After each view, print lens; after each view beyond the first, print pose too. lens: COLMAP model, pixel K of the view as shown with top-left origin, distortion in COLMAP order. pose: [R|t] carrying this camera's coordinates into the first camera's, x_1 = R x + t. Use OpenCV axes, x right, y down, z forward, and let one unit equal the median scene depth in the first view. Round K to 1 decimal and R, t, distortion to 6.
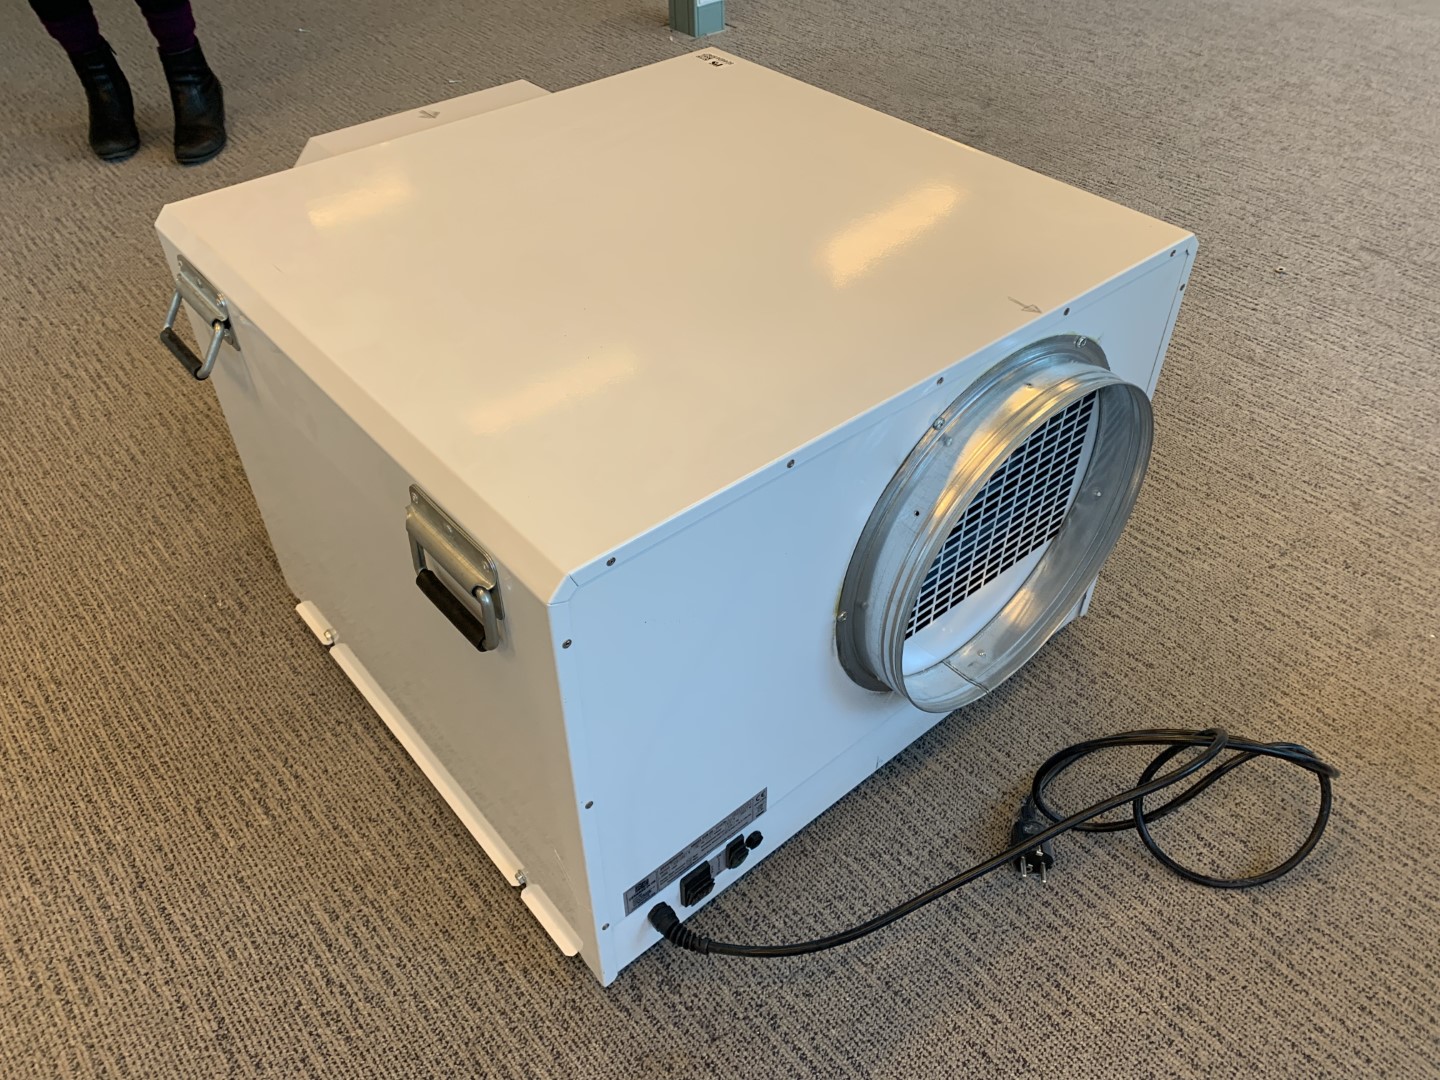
lens RADIAL K [[1094.7, 0, 714.1], [0, 1094.7, 535.8], [0, 0, 1]] dist [0.014353, 0.002653]
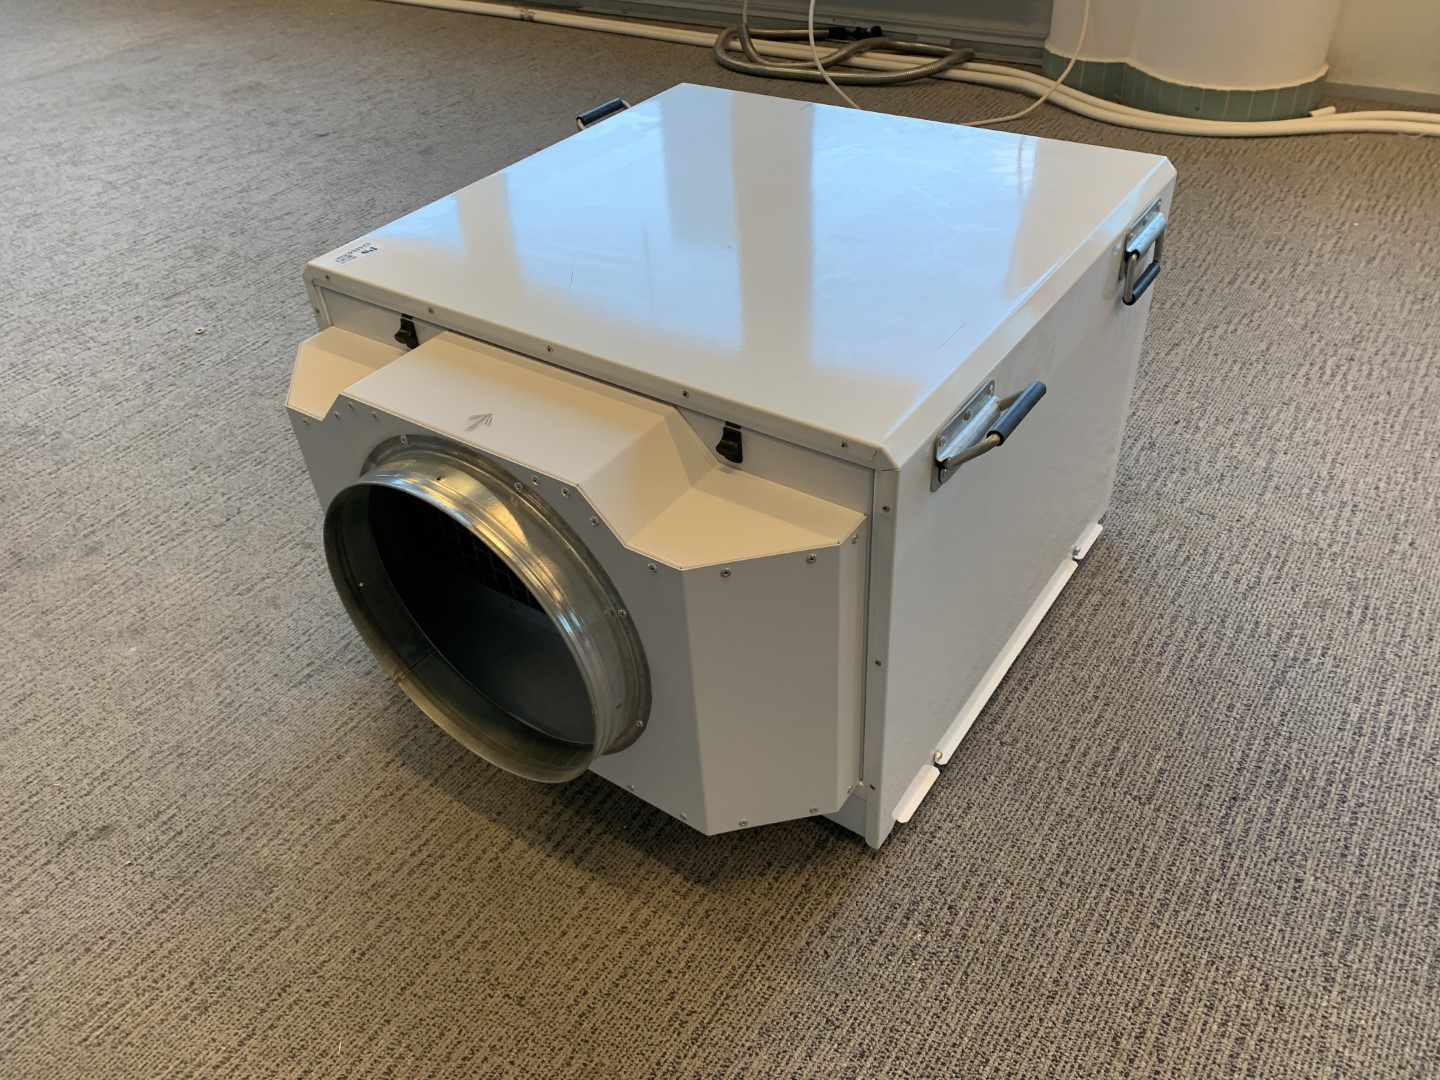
lens RADIAL K [[1094.7, 0, 714.1], [0, 1094.7, 535.8], [0, 0, 1]] dist [0.014353, 0.002653]
pose [[-0.257017, -0.584913, 0.769298, -1.060778], [0.686599, 0.449679, 0.571288, -0.767998], [-0.680091, 0.675030, 0.286026, 0.854202]]
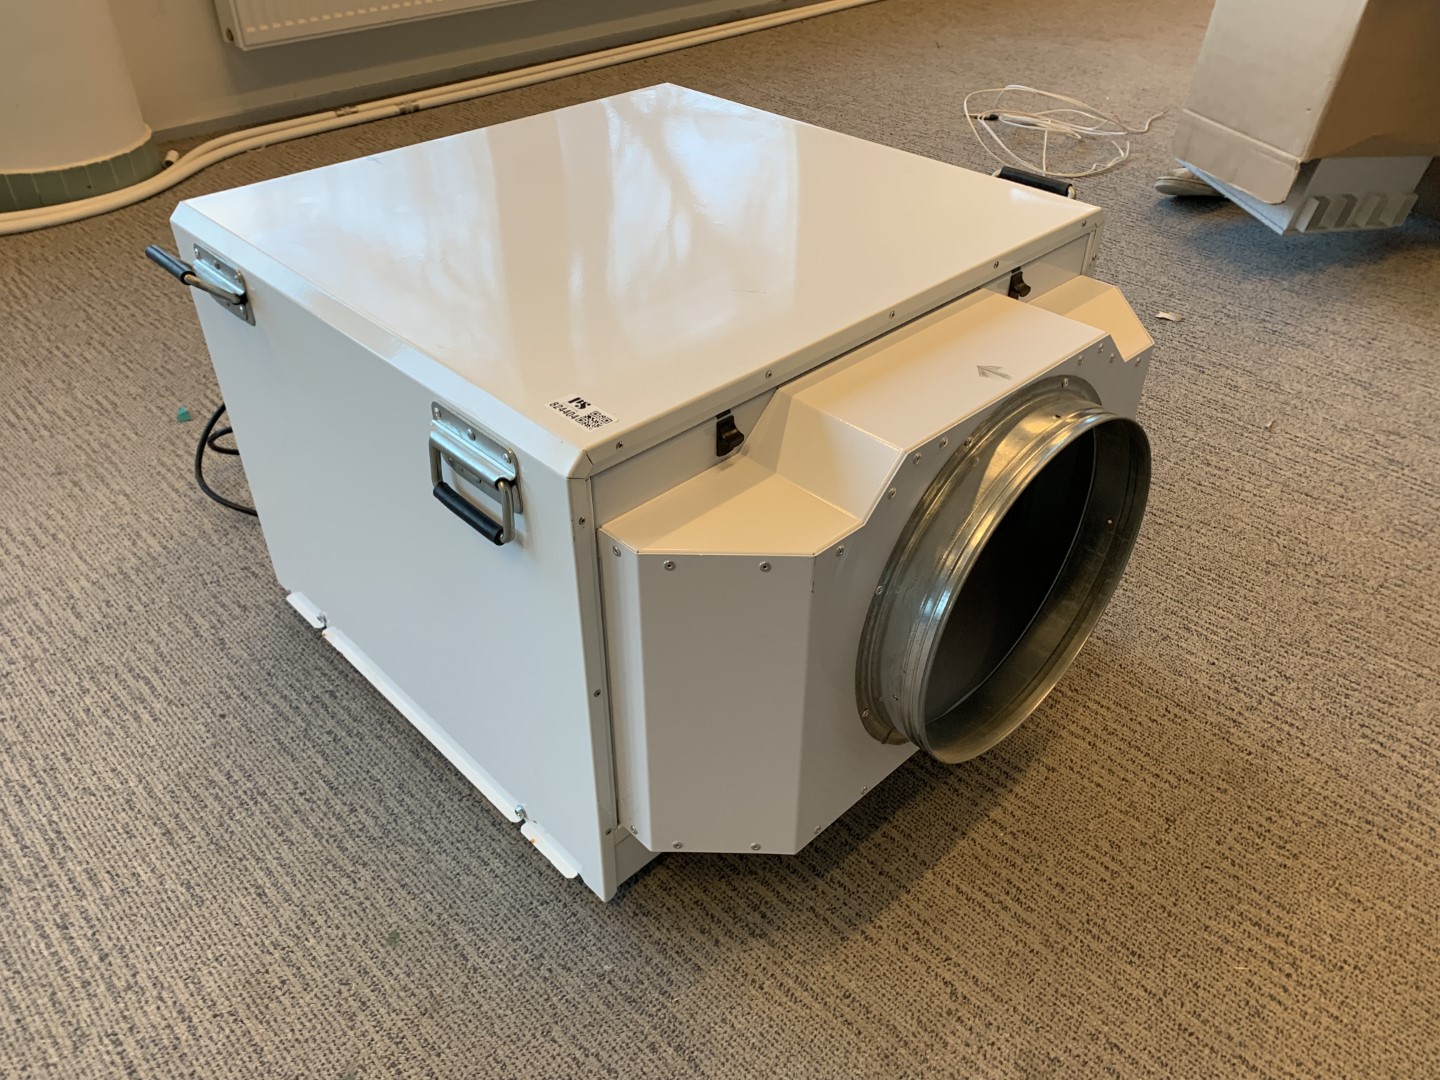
lens RADIAL K [[1094.7, 0, 714.1], [0, 1094.7, 535.8], [0, 0, 1]] dist [0.014353, 0.002653]
pose [[-0.997779, 0.051167, -0.042655, -0.075958], [-0.031657, 0.199182, 0.979451, -1.206554], [0.058611, 0.978626, -0.197120, 1.420231]]
